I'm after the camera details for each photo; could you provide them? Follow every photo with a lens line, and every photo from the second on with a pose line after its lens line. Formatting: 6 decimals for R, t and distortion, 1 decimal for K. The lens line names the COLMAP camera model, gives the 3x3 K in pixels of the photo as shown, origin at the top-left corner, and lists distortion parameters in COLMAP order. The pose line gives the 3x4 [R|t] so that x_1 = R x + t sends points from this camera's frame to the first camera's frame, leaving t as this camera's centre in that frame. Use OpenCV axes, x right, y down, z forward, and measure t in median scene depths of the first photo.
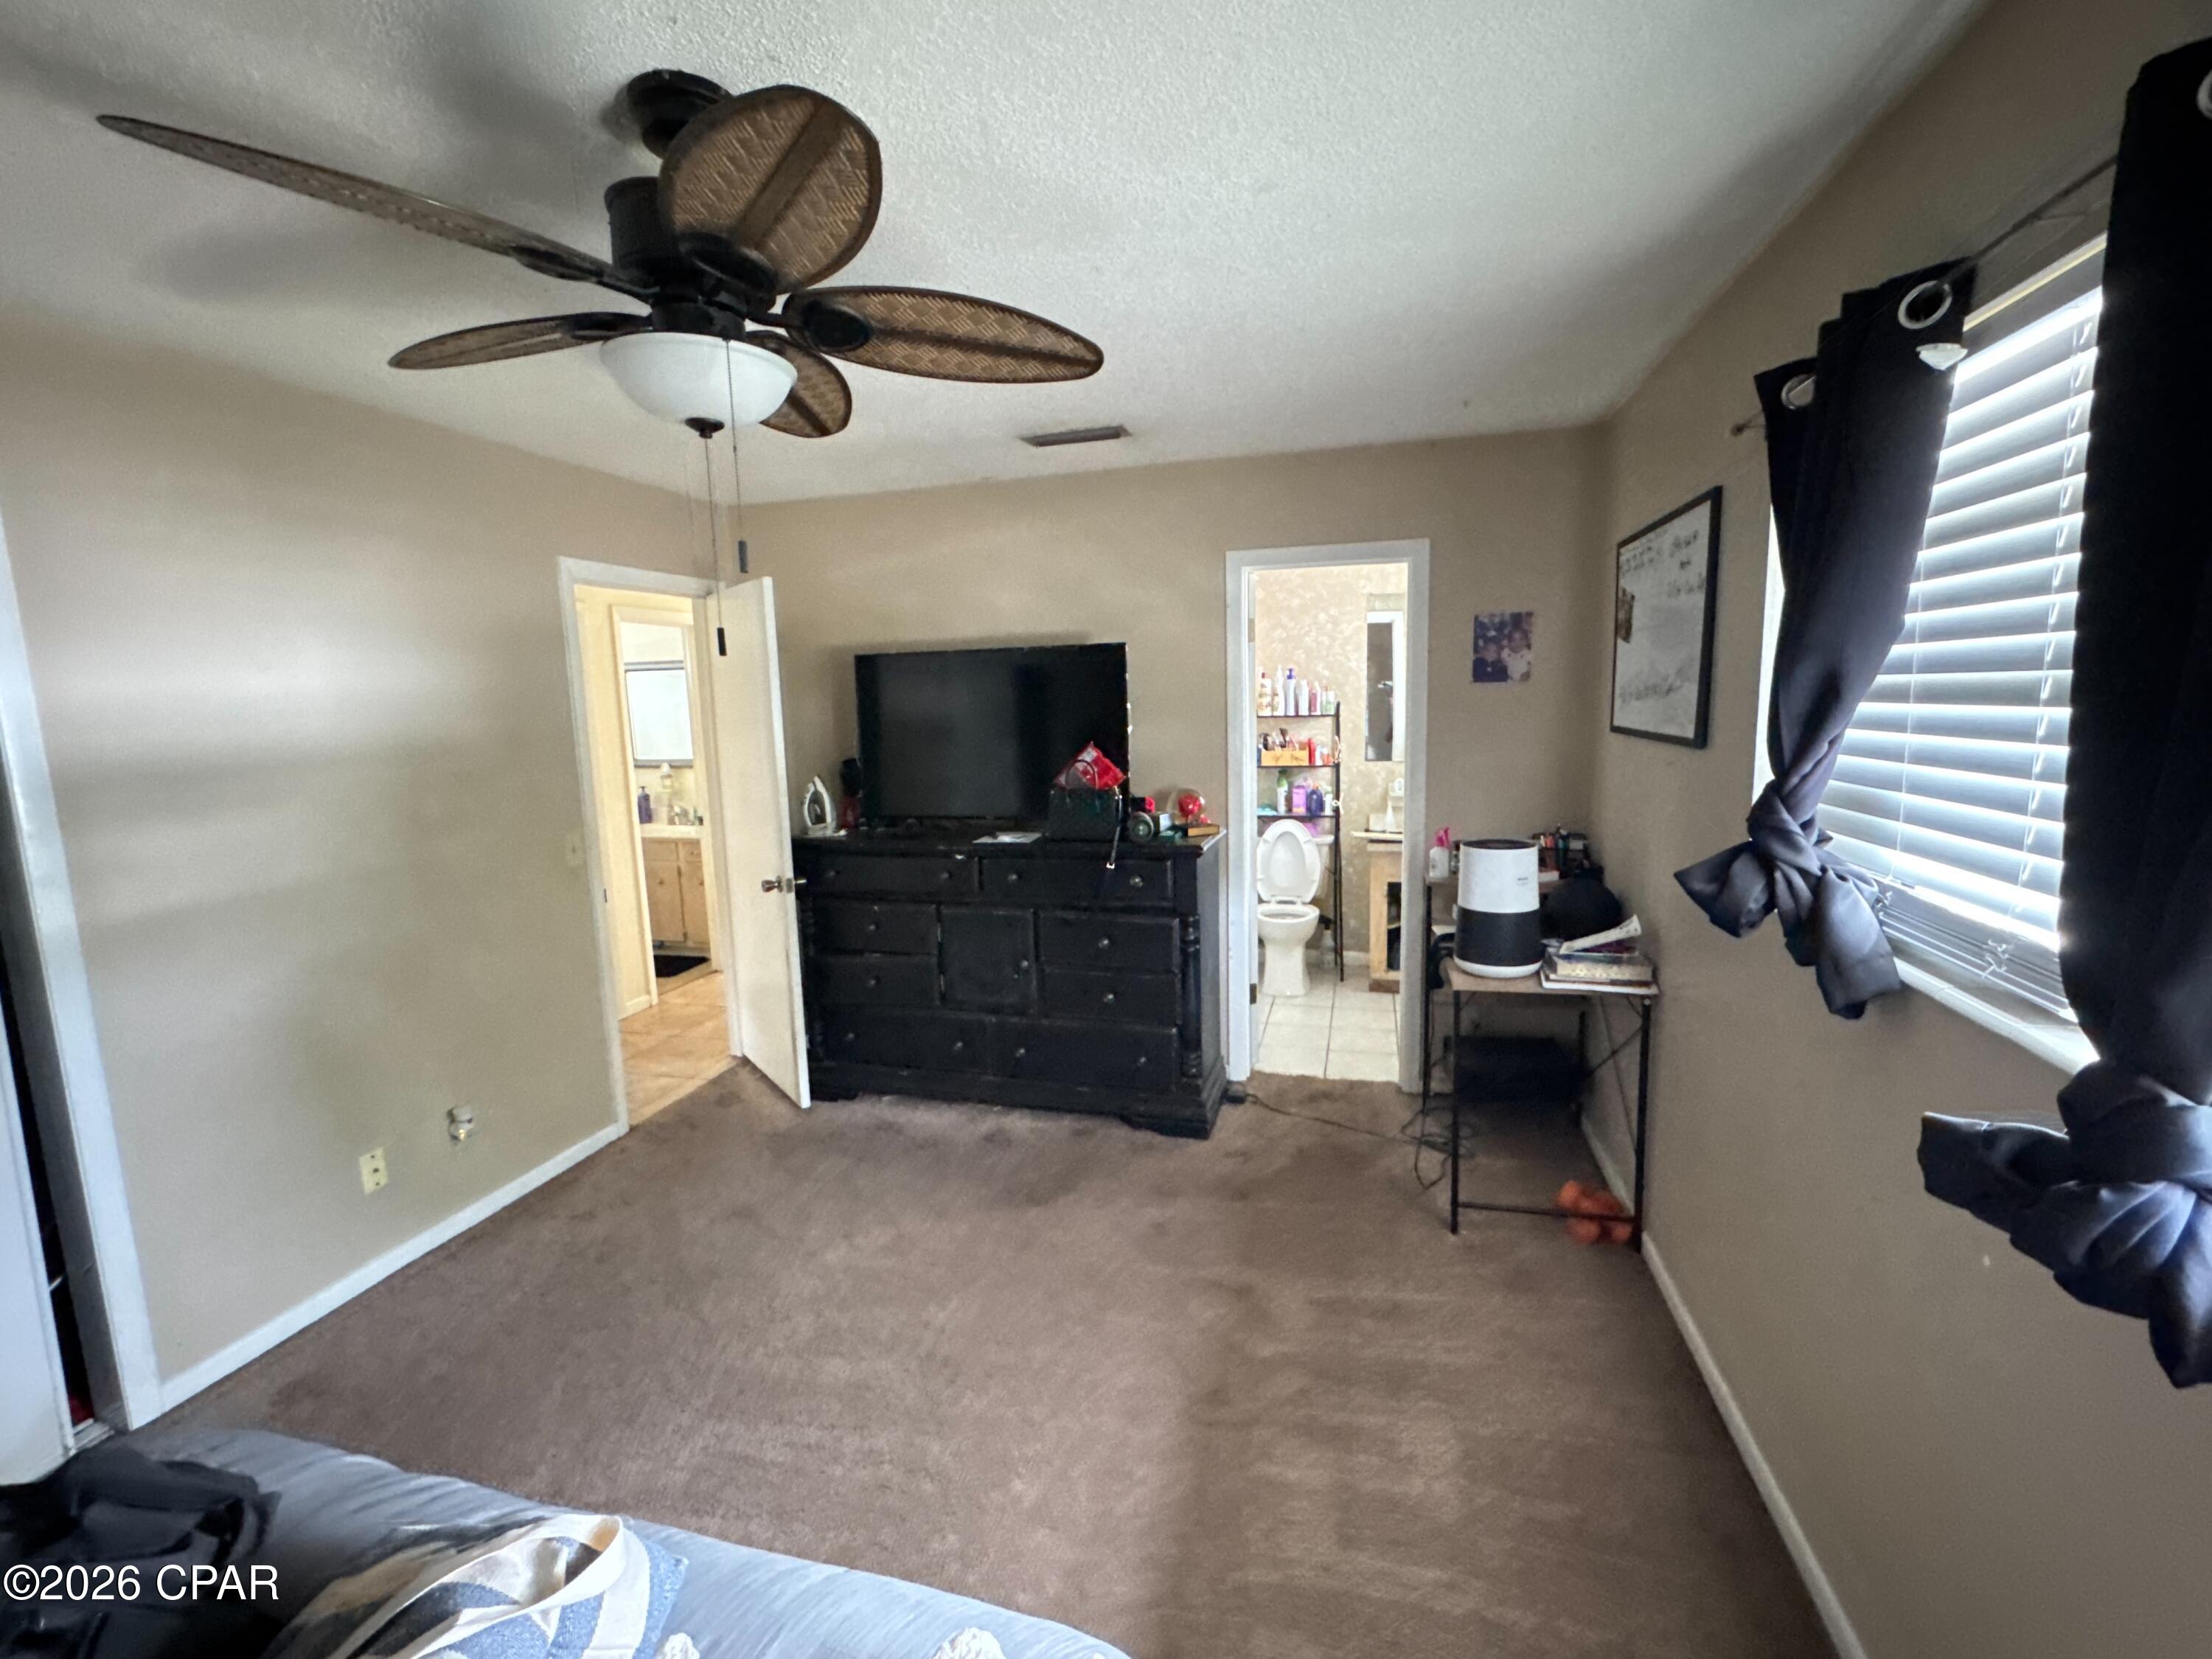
lens RADIAL K [[955.5, 0, 1106.0], [0, 955.5, 829.5], [0, 0, 1]] dist [-0.006248, 0.000076]
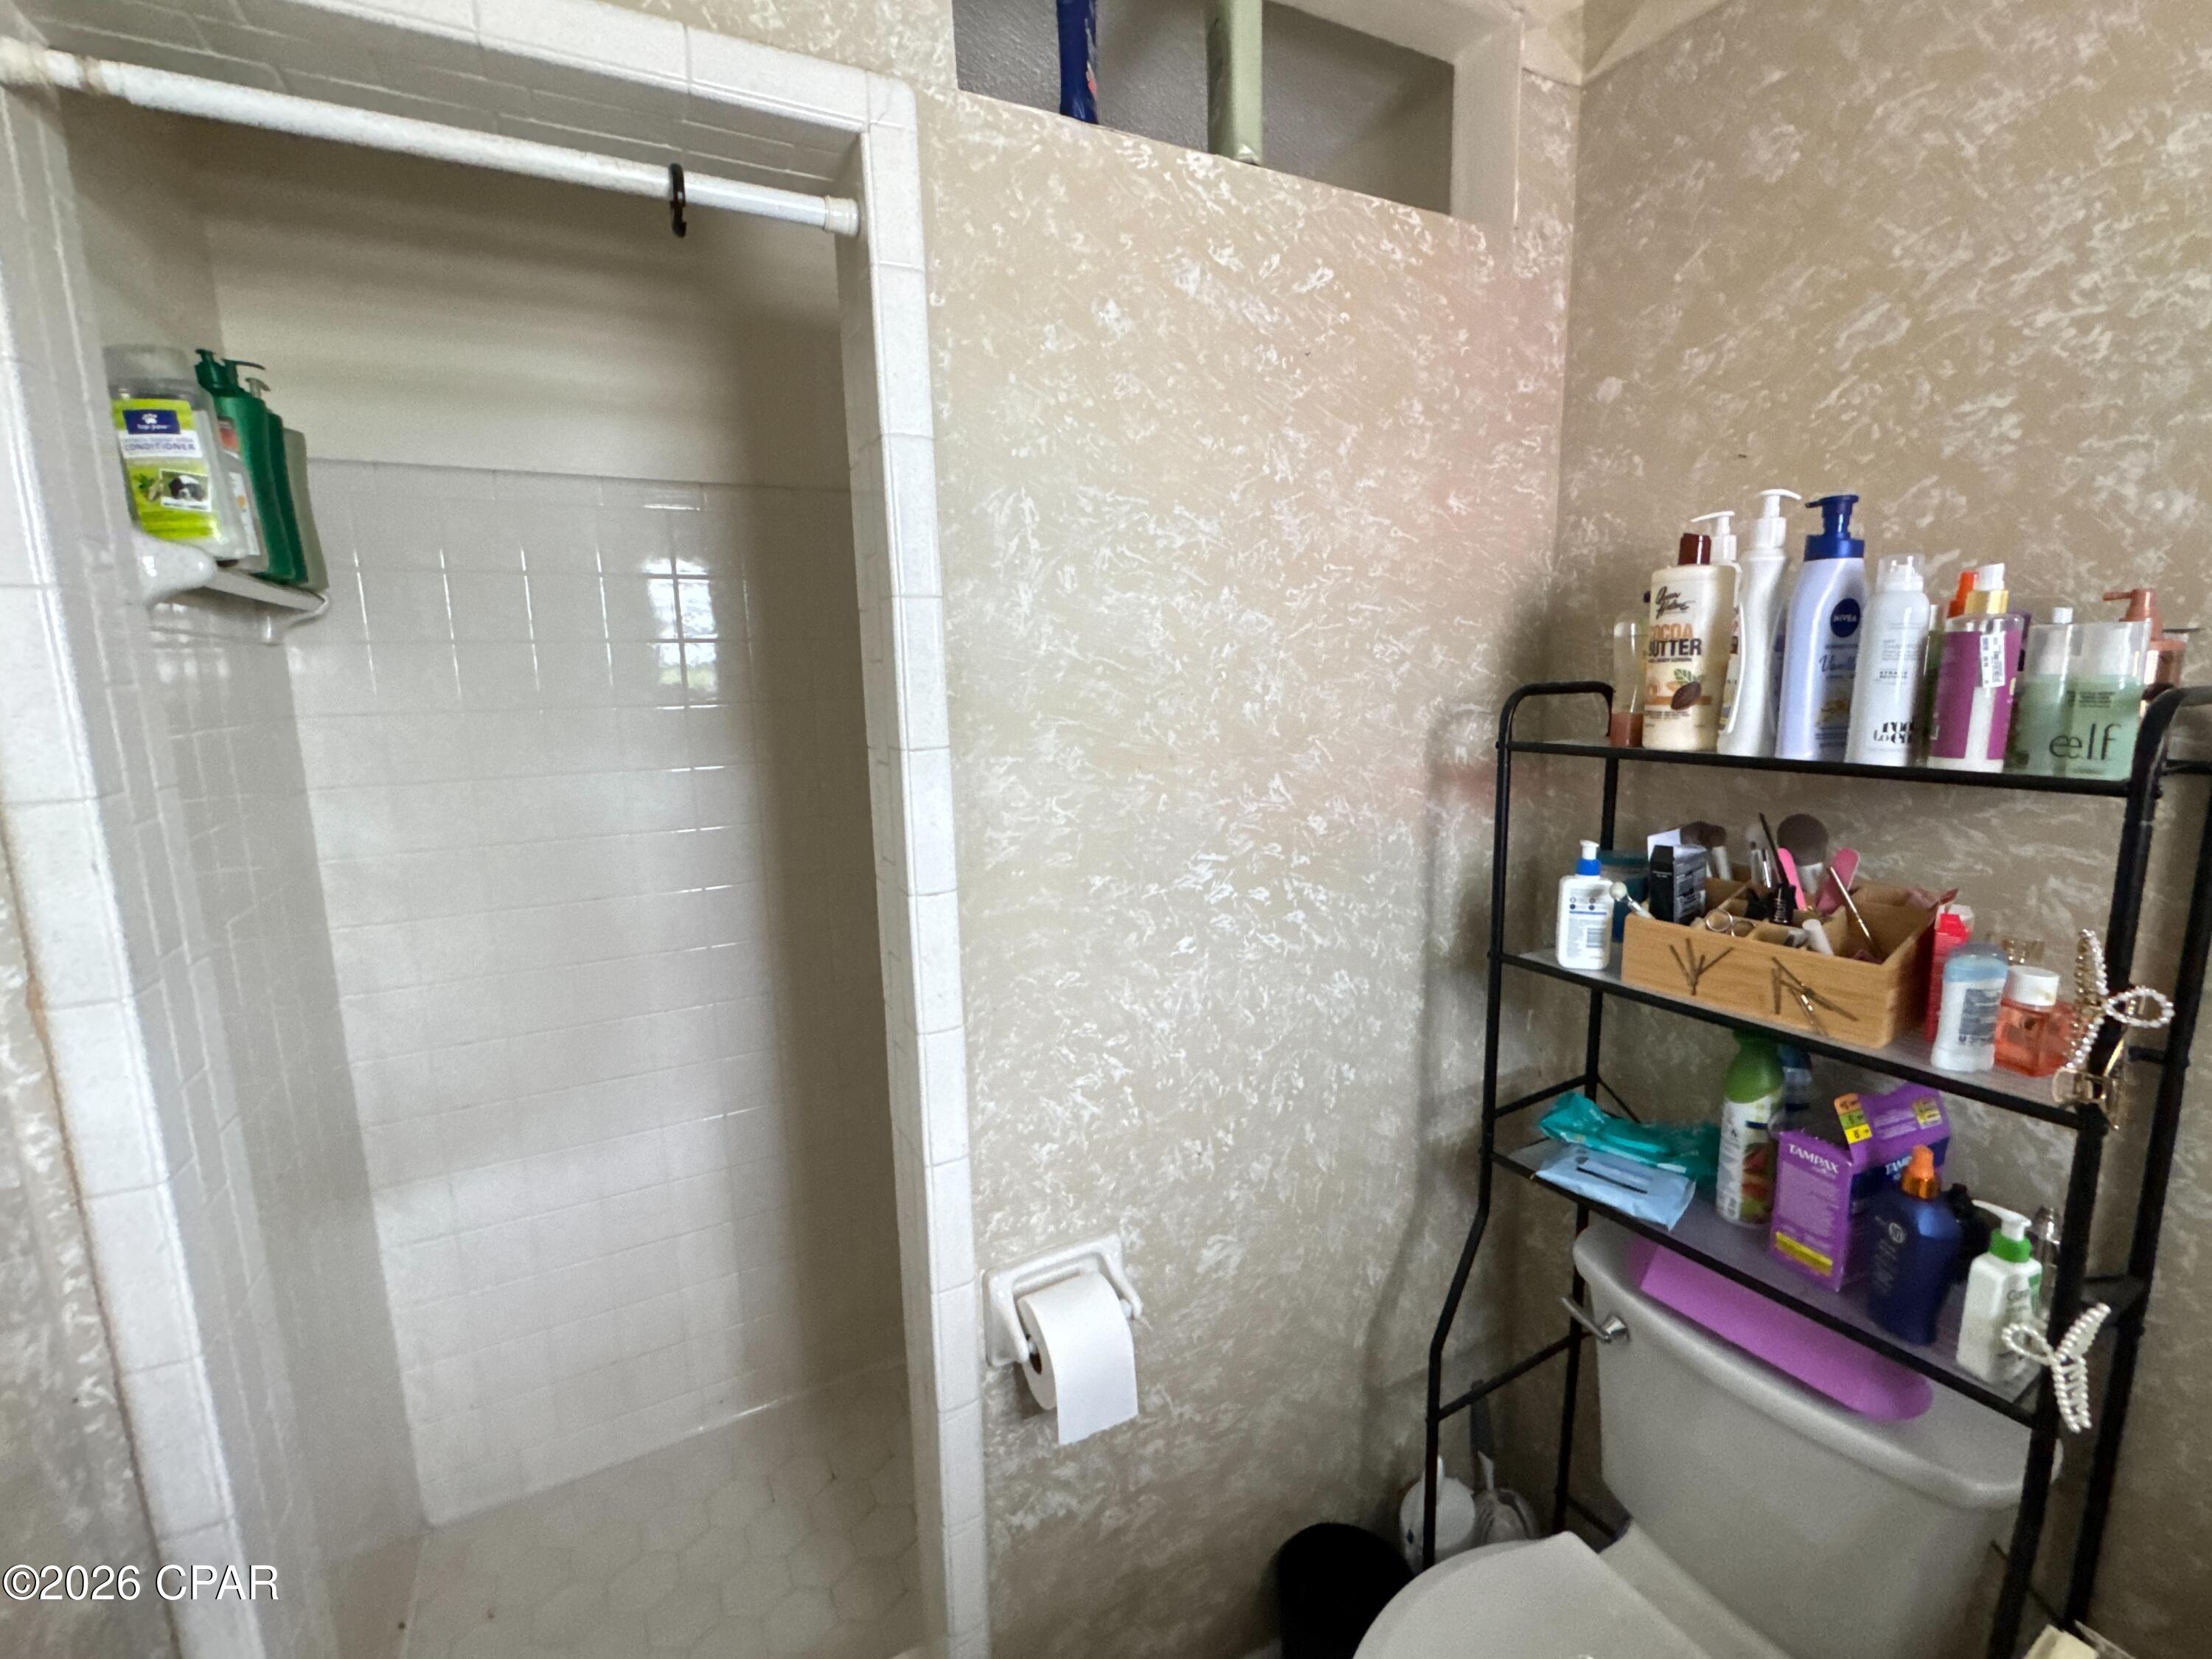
lens RADIAL K [[969.9, 0, 1106.0], [0, 969.9, 829.5], [0, 0, 1]] dist [-0.003023, -0.000184]
pose [[0.672098, 0.138729, -0.727351, 0.238165], [-0.101871, 0.990276, 0.094745, -0.108512], [0.733421, 0.010418, 0.679694, 0.765460]]
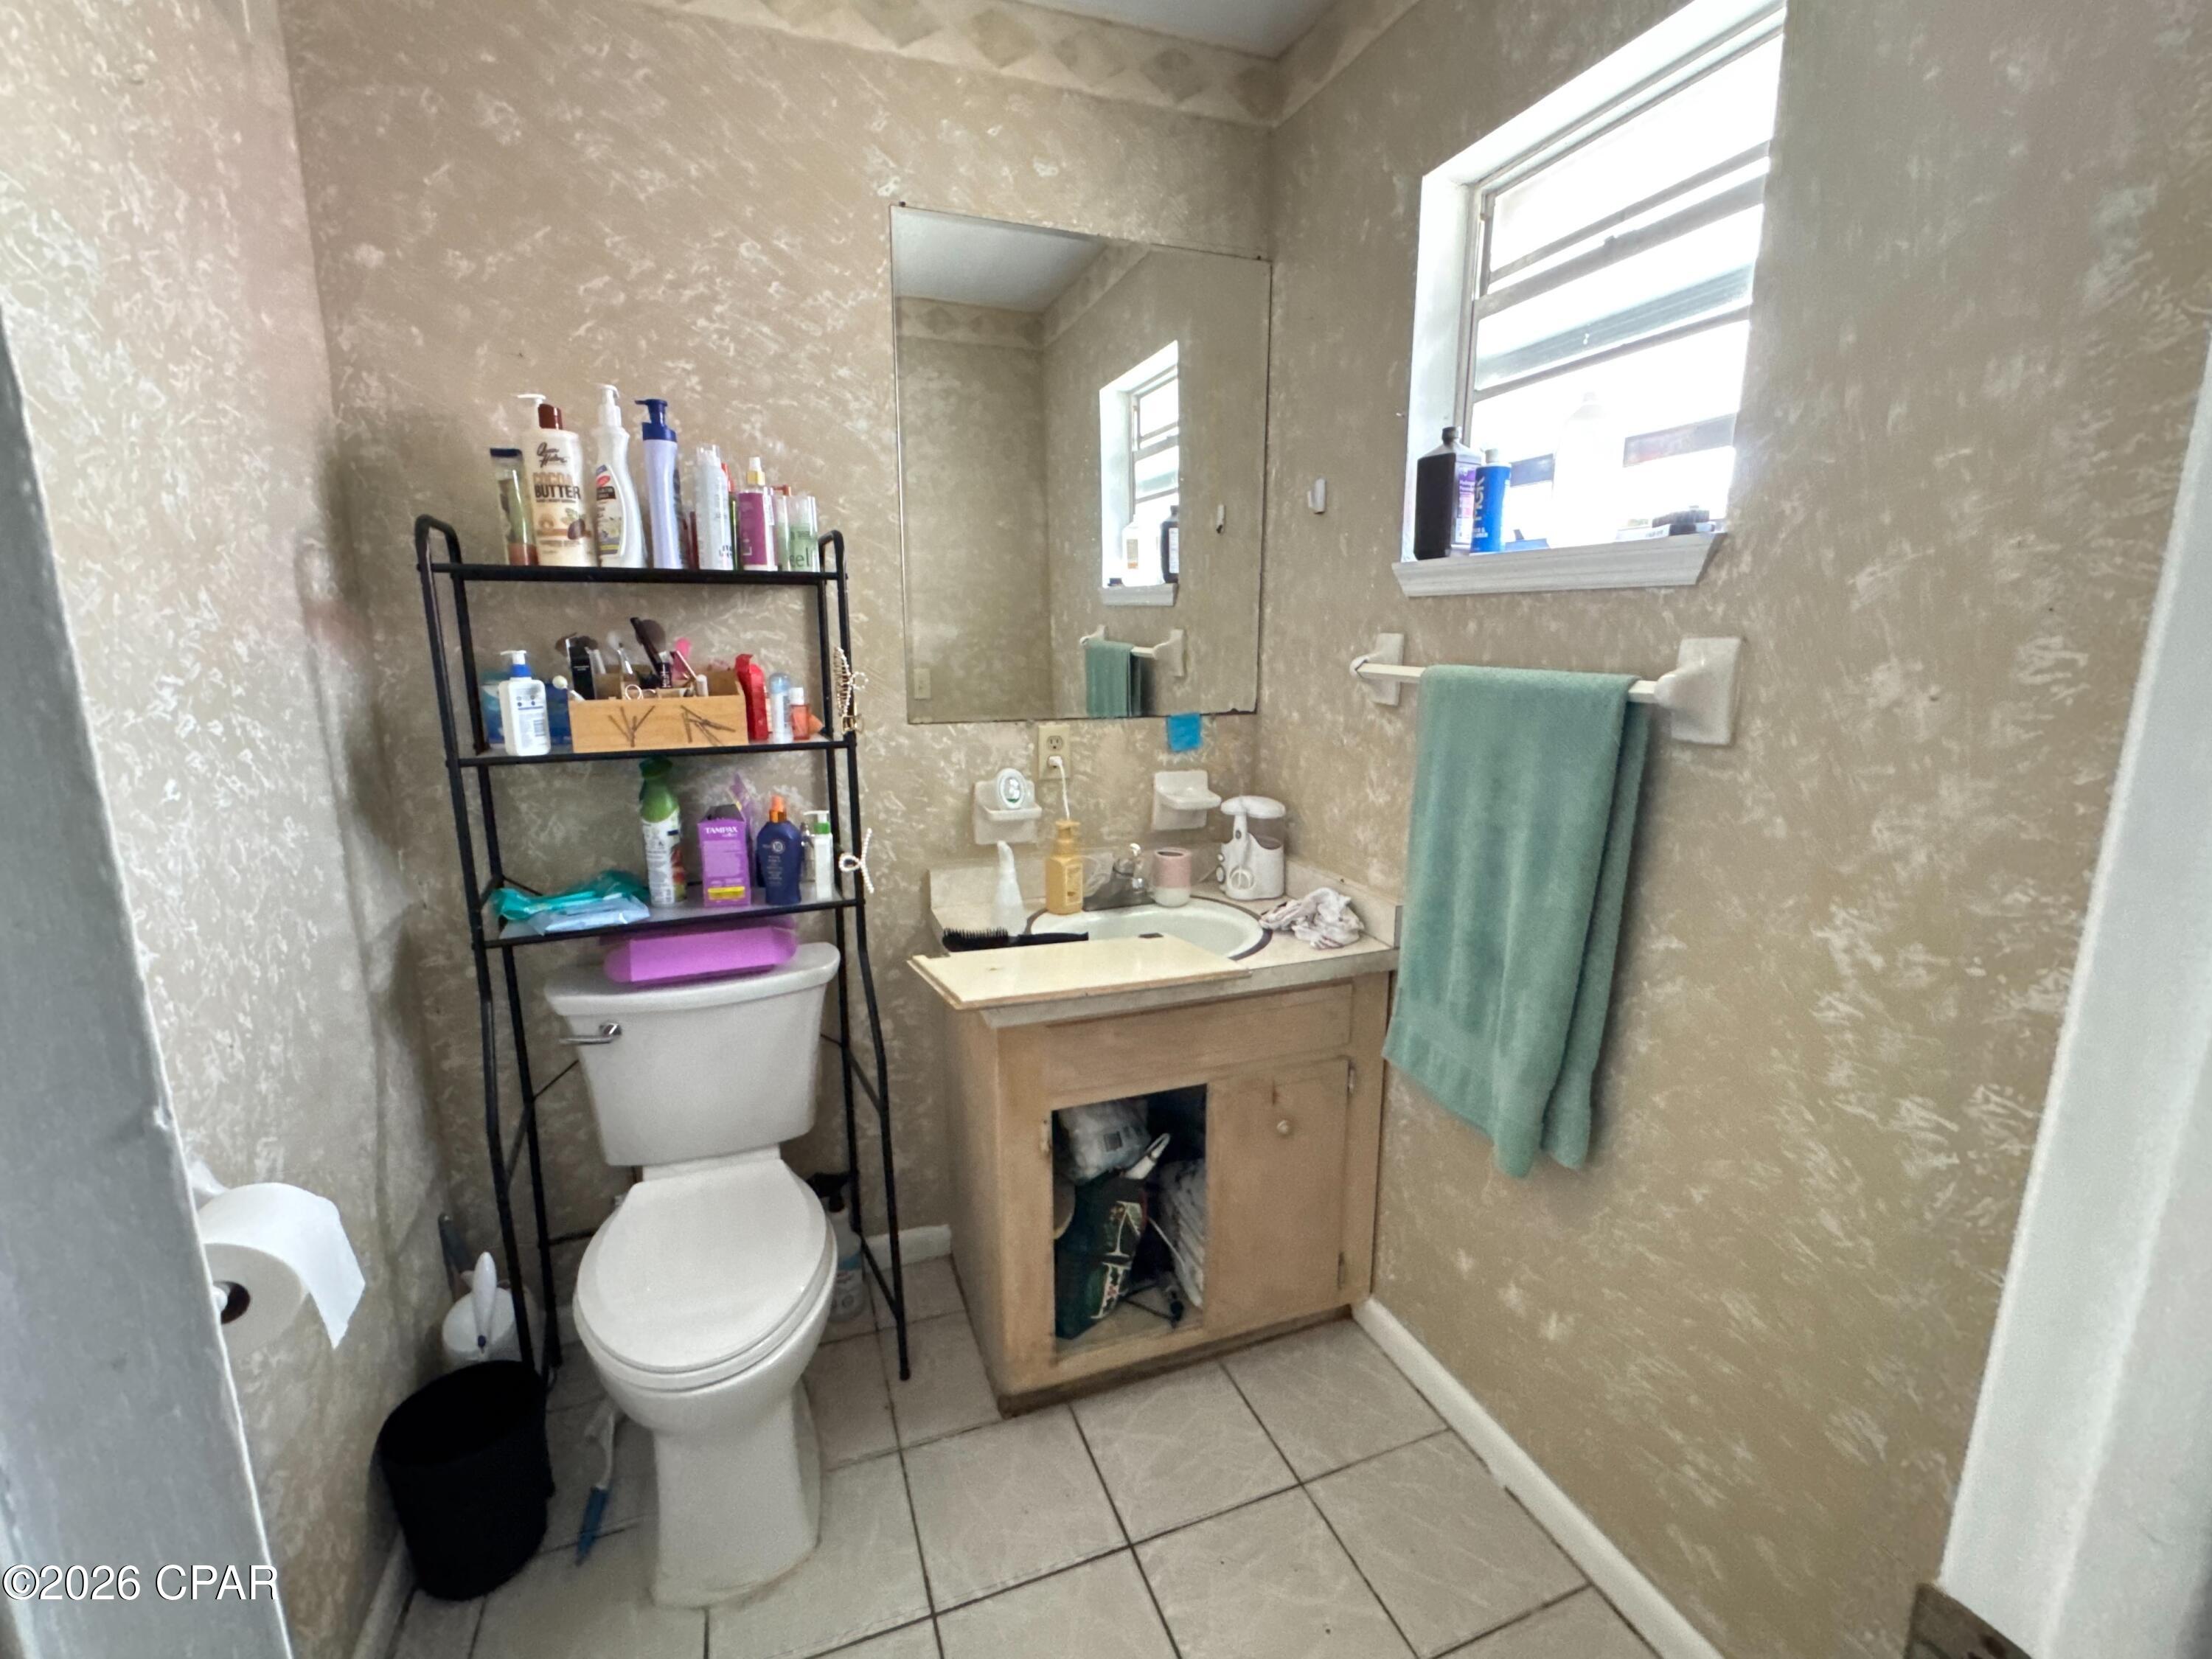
lens RADIAL K [[955.5, 0, 1106.0], [0, 955.5, 829.5], [0, 0, 1]] dist [-0.006248, 0.000076]
pose [[0.811537, -0.093246, 0.576813, 0.126380], [0.055948, 0.995049, 0.082141, -0.058472], [-0.581616, -0.034389, 0.812736, 0.682089]]
